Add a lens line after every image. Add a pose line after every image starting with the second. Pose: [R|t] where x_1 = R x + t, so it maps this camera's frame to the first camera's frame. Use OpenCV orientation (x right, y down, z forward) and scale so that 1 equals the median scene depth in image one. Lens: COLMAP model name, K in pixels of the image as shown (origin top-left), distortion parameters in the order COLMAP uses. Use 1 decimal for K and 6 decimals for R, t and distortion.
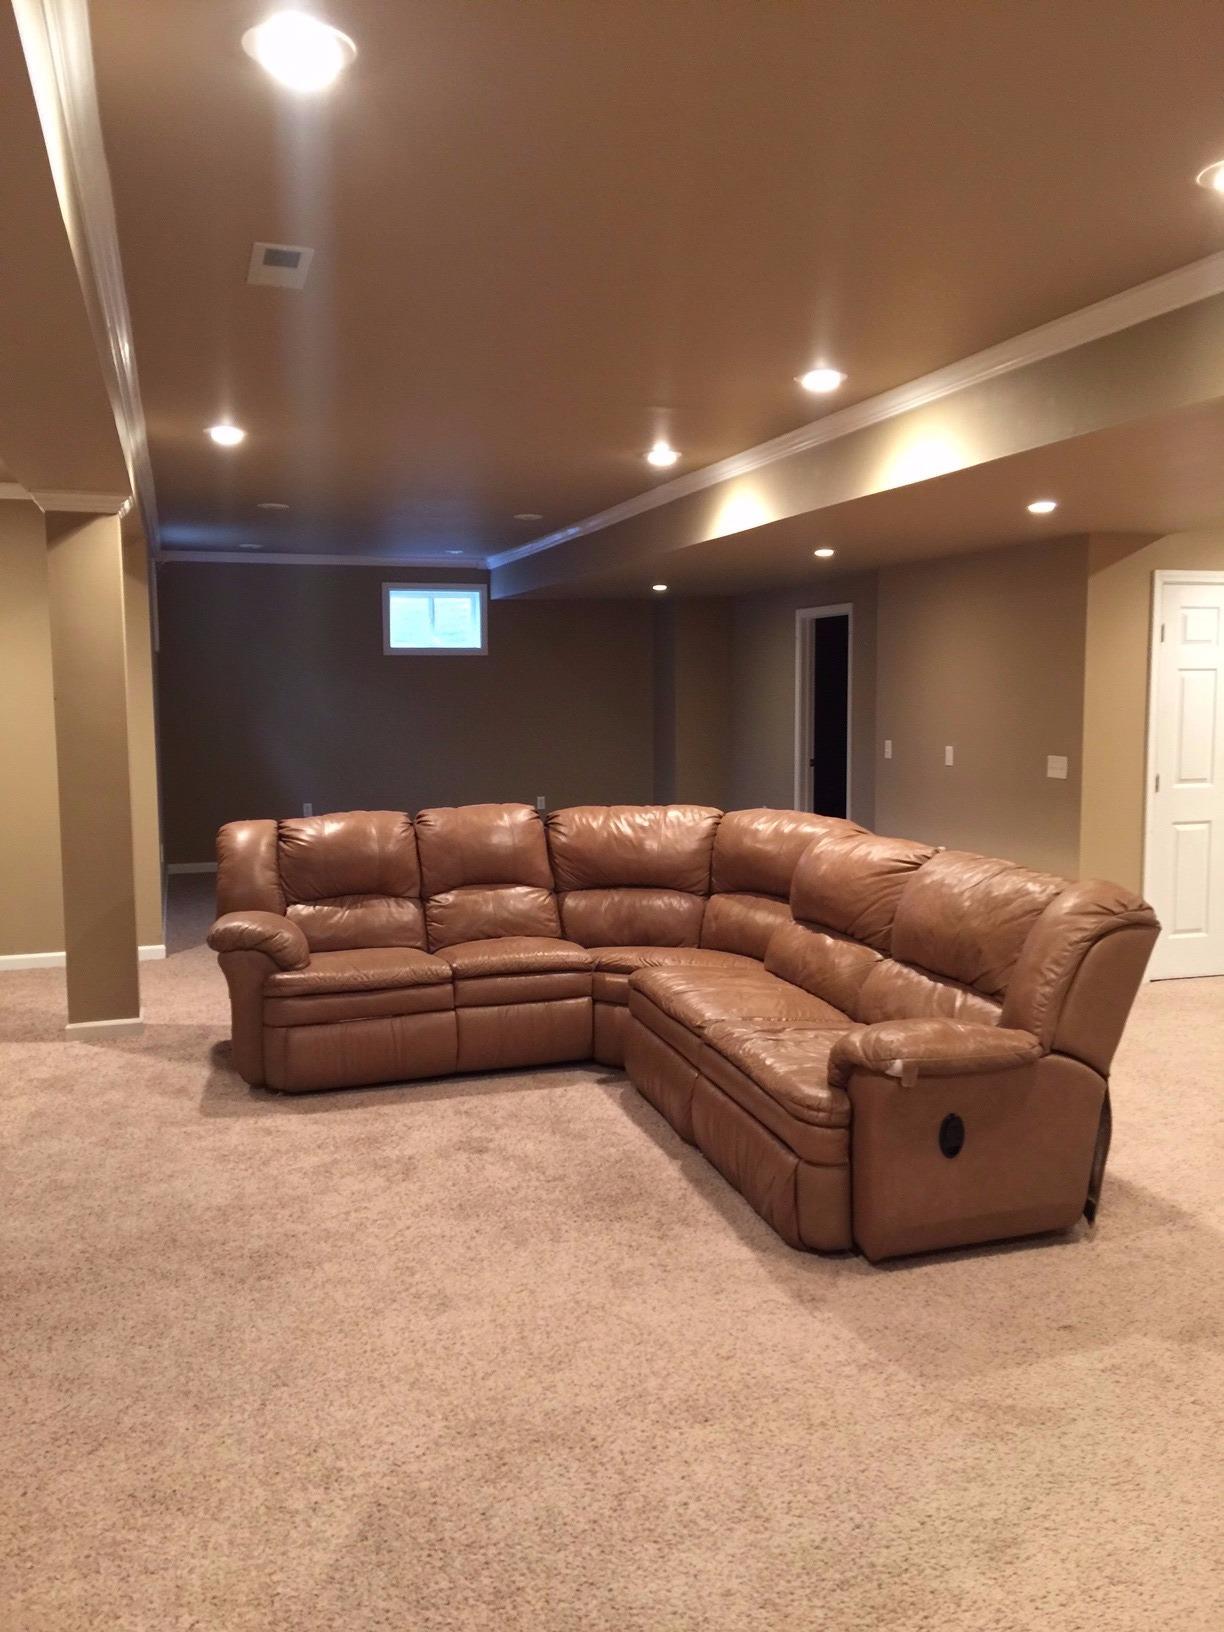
lens RADIAL K [[1387.3, 0, 613.2], [0, 1387.3, 817.5], [0, 0, 1]] dist [0.050403, -0.051484]
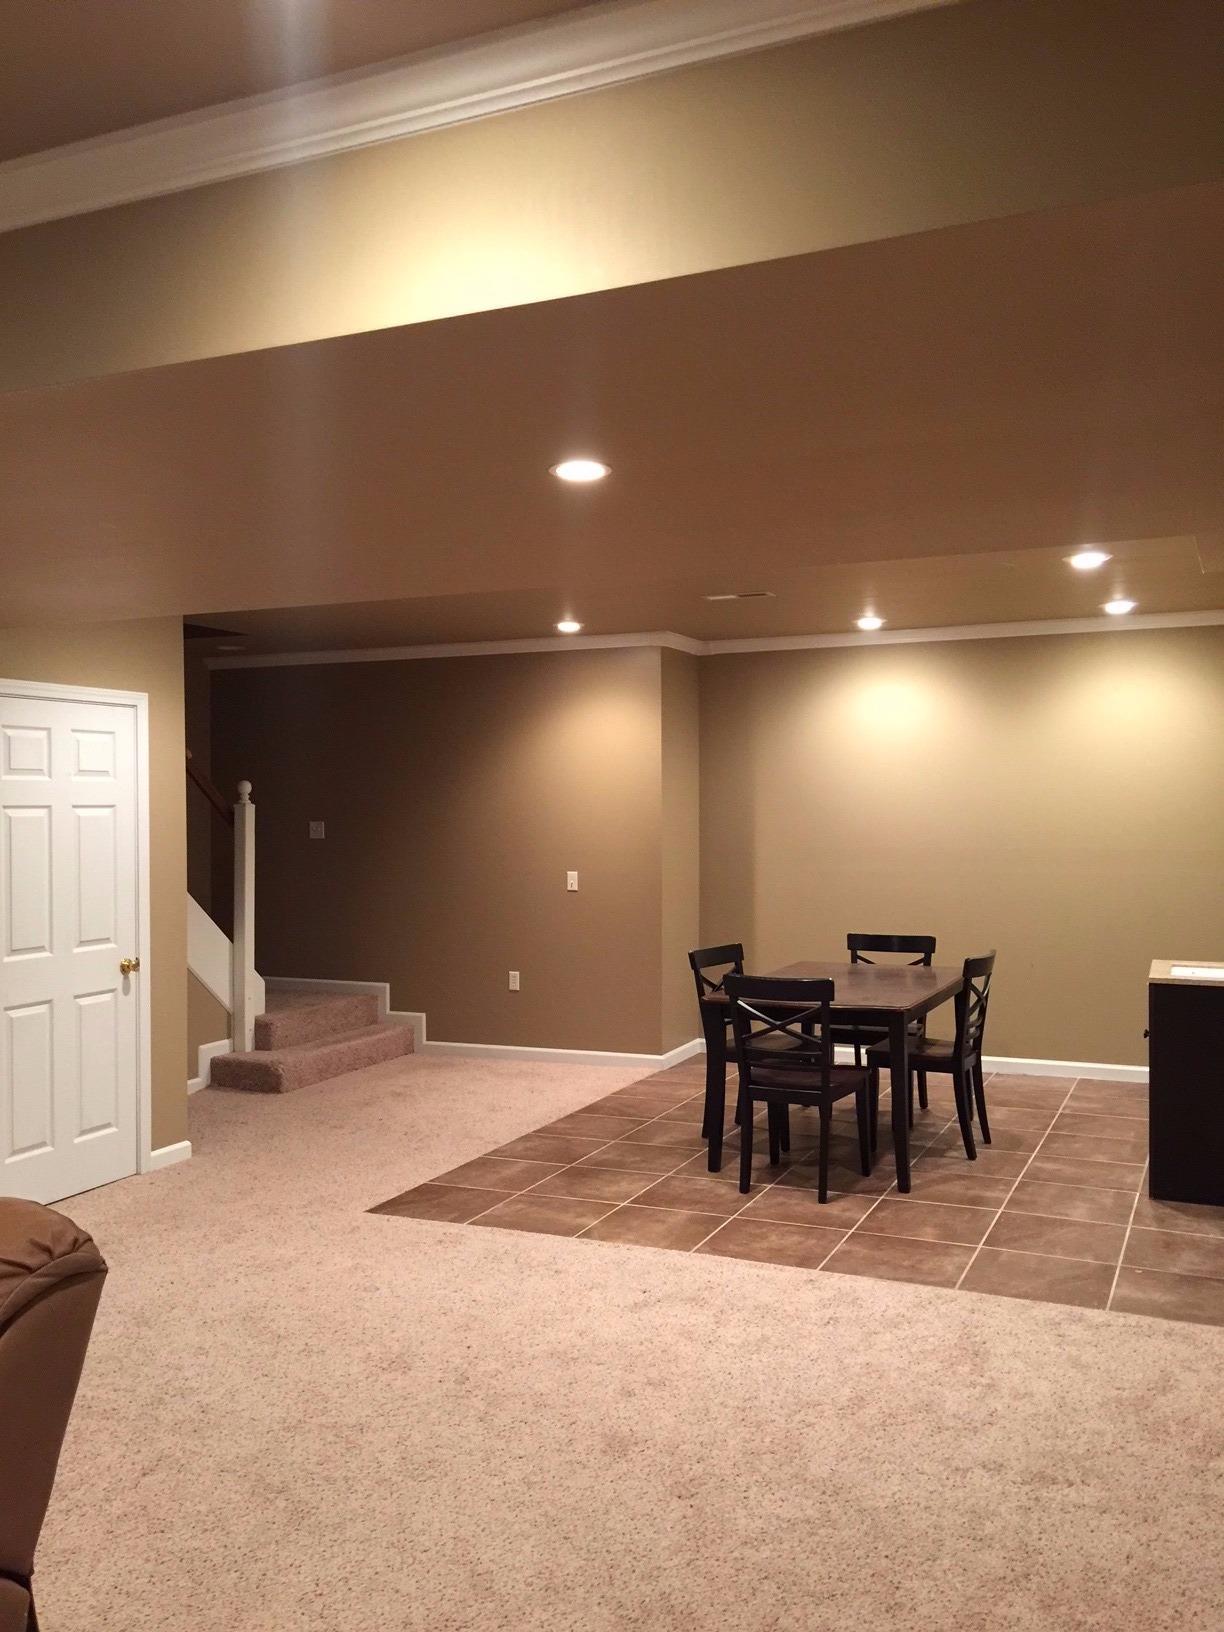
lens RADIAL K [[1387.3, 0, 612.9], [0, 1387.3, 815.3], [0, 0, 1]] dist [0.050403, -0.051484]
pose [[0.666014, -0.010313, 0.745868, 0.104256], [0.079207, 0.995229, -0.056966, -0.056936], [-0.741722, 0.097018, 0.663653, 0.447548]]
